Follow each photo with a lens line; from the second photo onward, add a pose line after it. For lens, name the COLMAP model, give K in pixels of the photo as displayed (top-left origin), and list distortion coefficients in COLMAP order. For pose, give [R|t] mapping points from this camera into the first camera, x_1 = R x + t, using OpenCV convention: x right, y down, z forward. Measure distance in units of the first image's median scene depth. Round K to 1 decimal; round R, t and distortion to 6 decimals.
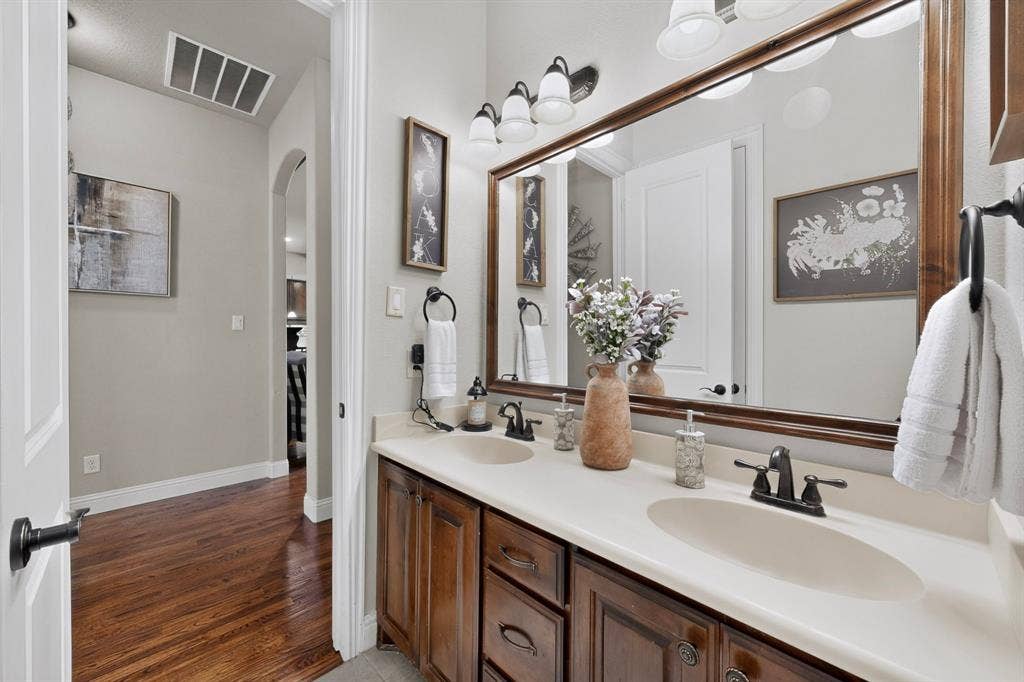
lens RADIAL K [[386.5, 0, 511.6], [0, 386.5, 342.8], [0, 0, 1]] dist [-0.000867, -0.000046]
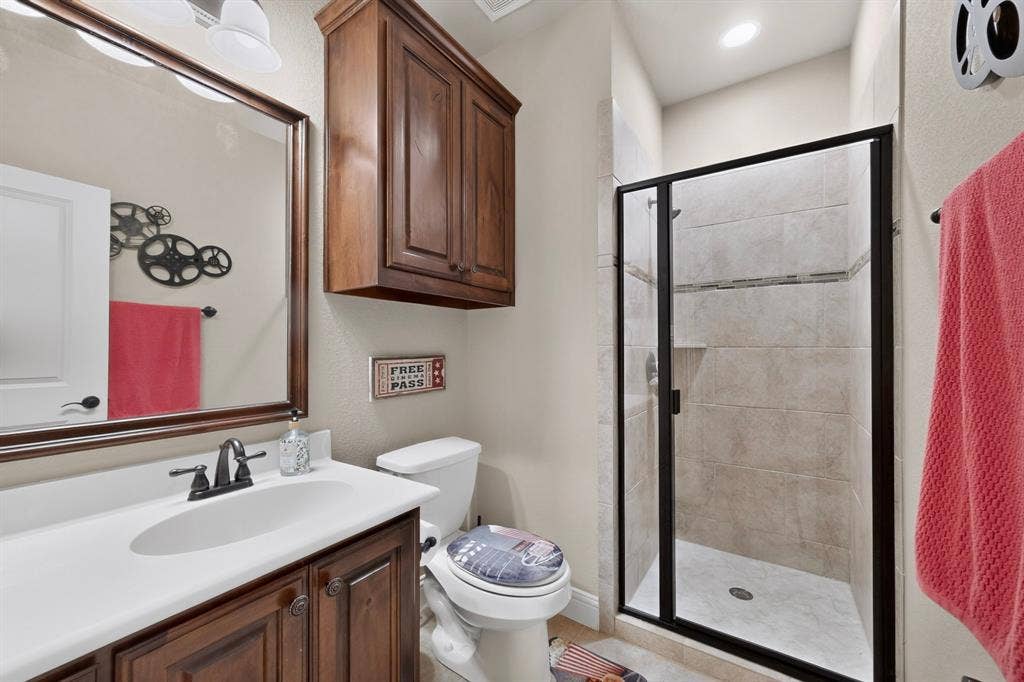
lens RADIAL K [[386.5, 0, 512.9], [0, 386.5, 345.3], [0, 0, 1]] dist [-0.000867, -0.000046]
pose [[-0.203547, 0.003451, 0.979059, -0.585345], [0.000606, 0.999994, -0.003399, -0.005300], [-0.979065, -0.000098, -0.203548, 0.397546]]
